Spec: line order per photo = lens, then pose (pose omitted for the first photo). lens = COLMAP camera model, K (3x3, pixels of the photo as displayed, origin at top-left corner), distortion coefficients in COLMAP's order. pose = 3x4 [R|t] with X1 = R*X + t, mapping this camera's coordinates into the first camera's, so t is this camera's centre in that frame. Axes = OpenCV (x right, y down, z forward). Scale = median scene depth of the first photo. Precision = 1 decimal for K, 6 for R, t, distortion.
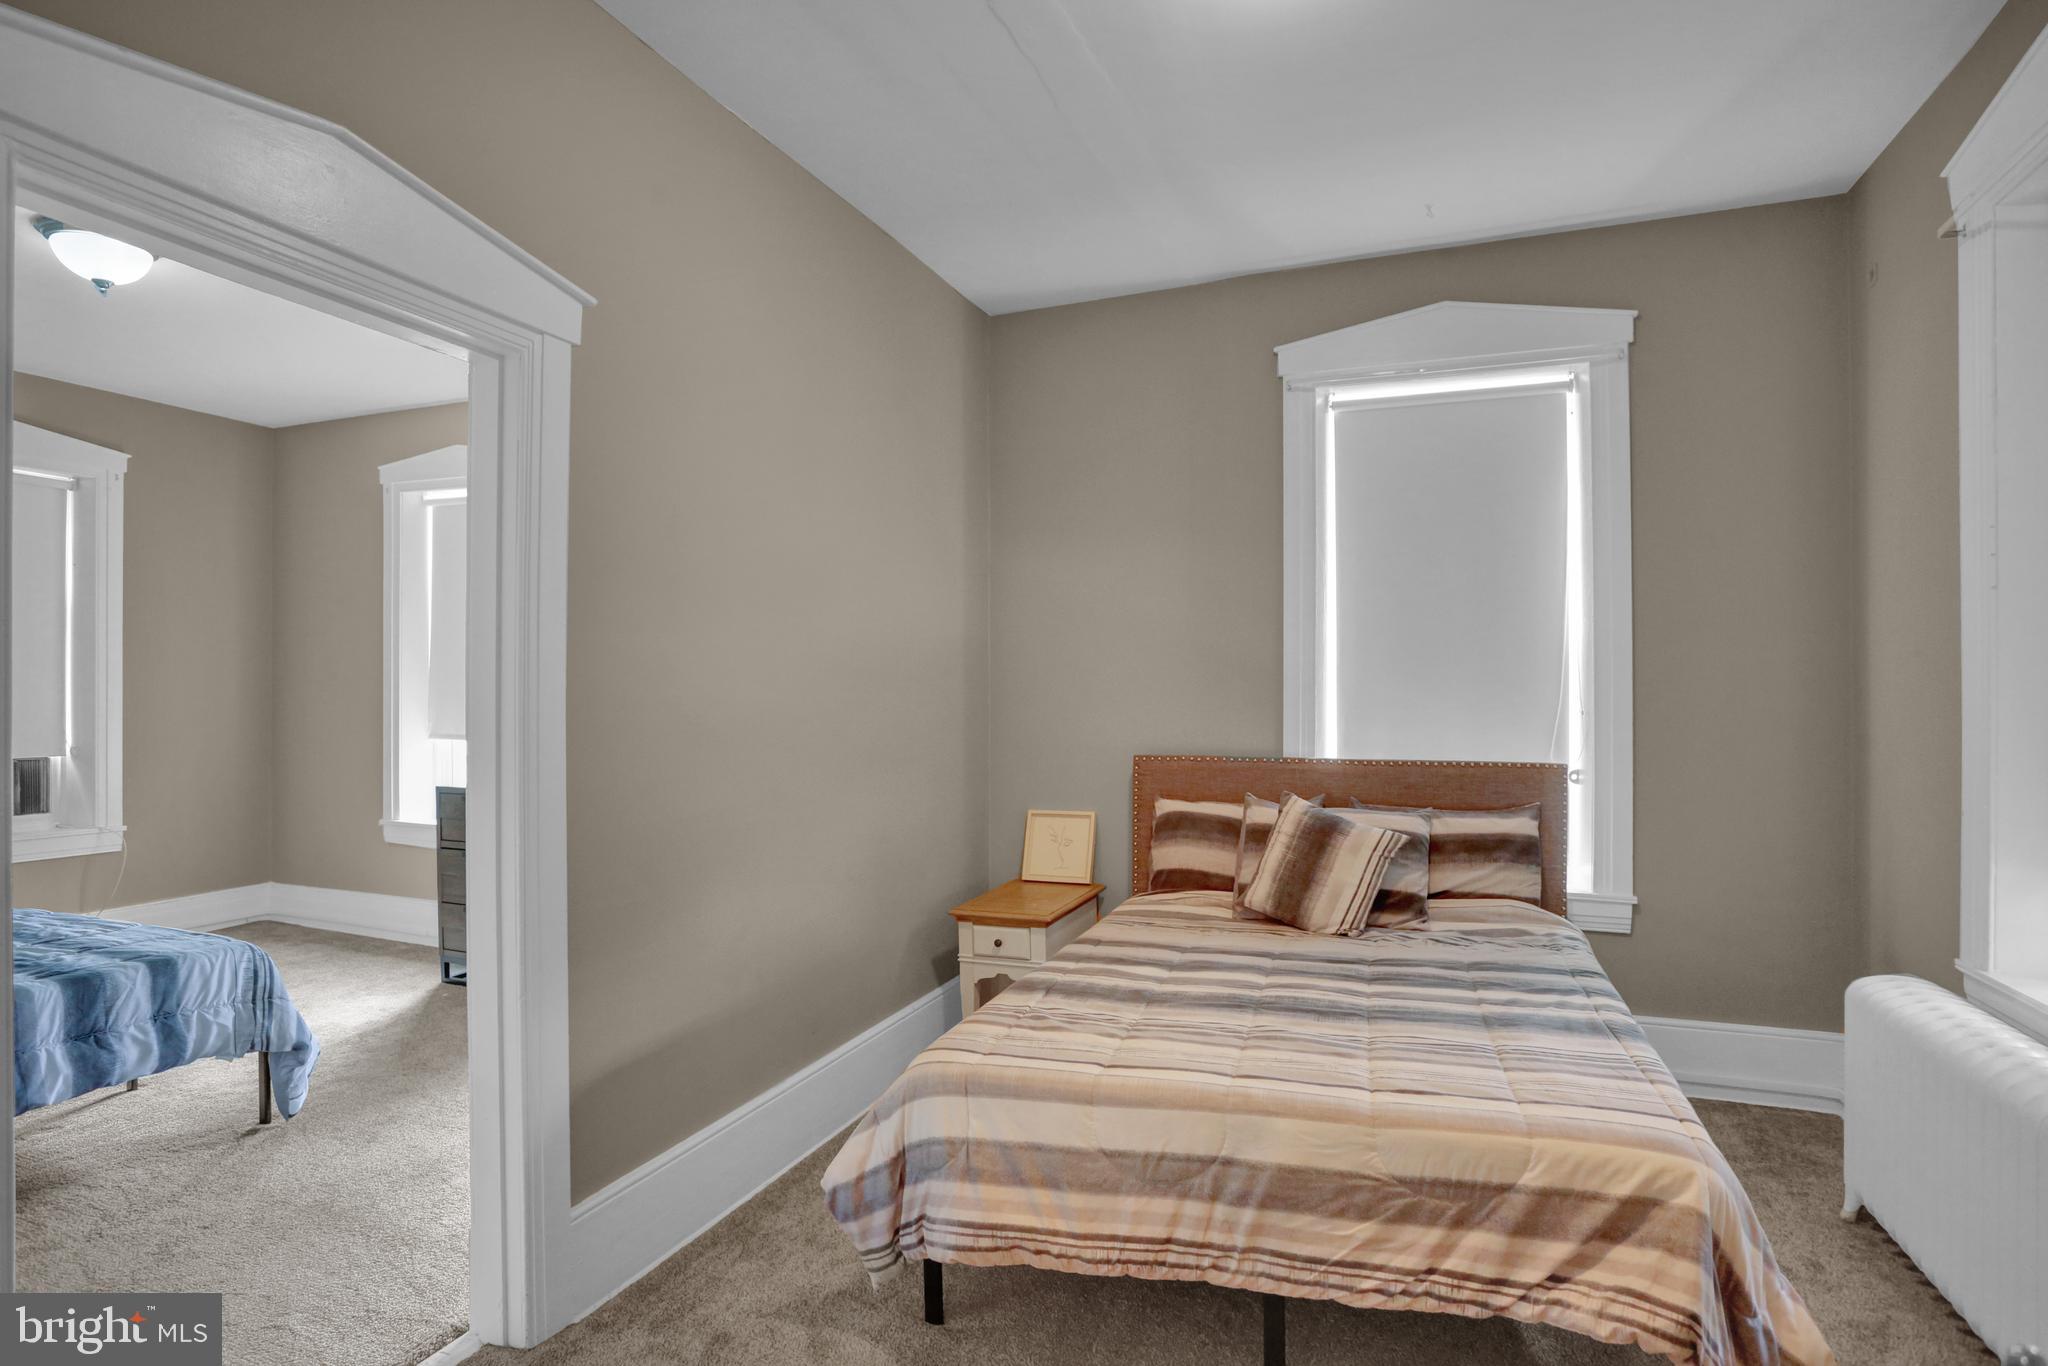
lens RADIAL K [[1048.3, 0, 1003.4], [0, 1048.3, 683.6], [0, 0, 1]] dist [-0.037531, 0.012193]
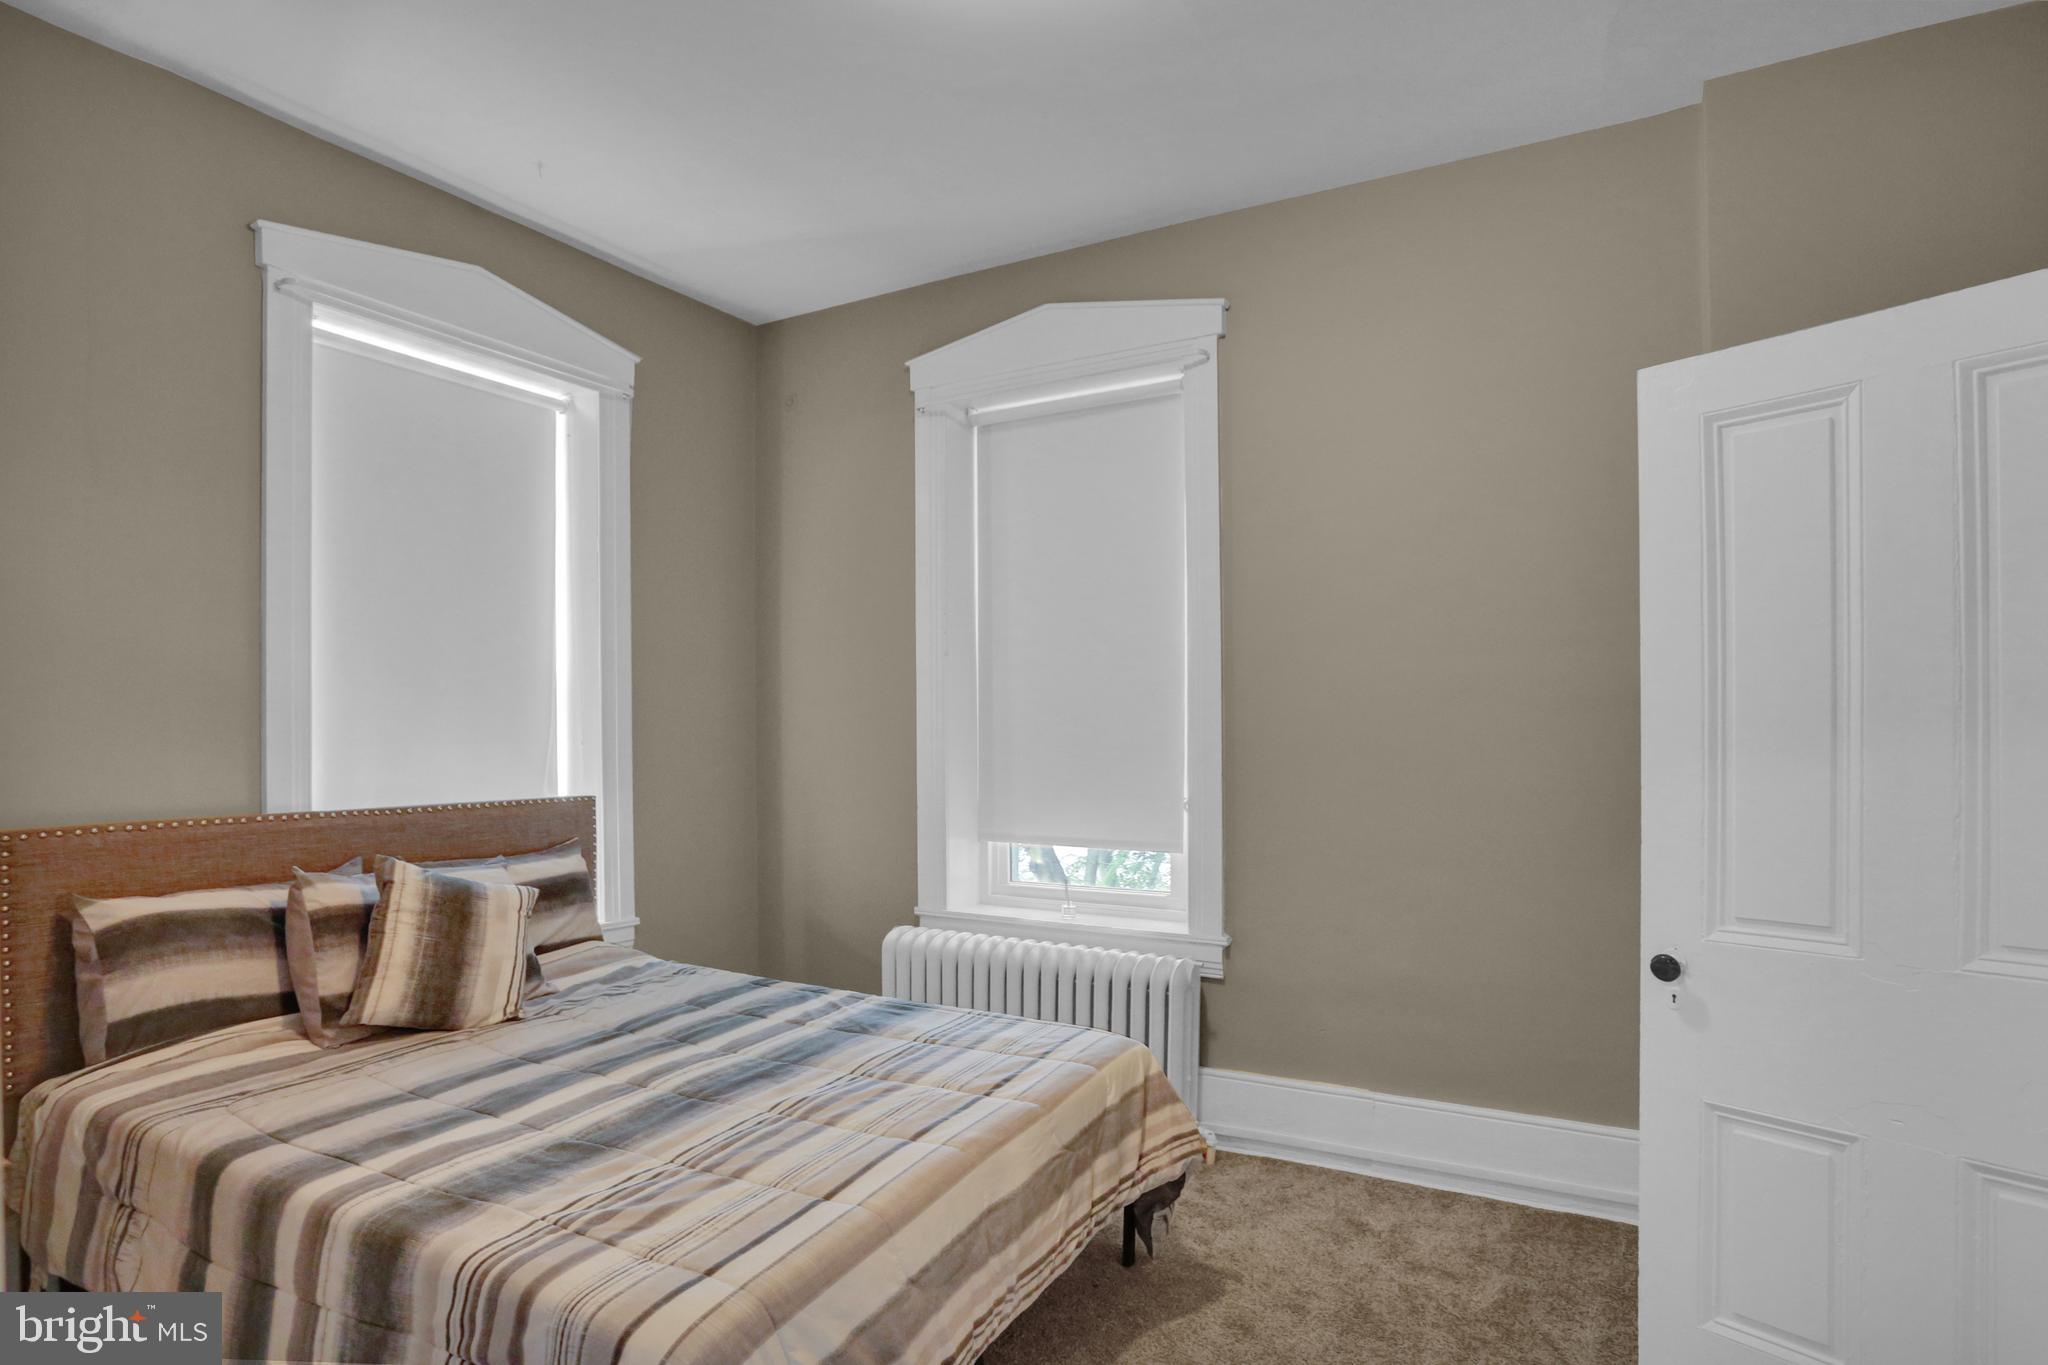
lens RADIAL K [[1048.3, 0, 1076.8], [0, 1048.3, 739.4], [0, 0, 1]] dist [-0.037531, 0.012193]
pose [[0.132404, -0.010669, 0.991138, -0.480183], [-0.015648, 0.999795, 0.012852, 0.004804], [-0.991072, -0.017211, 0.132210, 0.526495]]
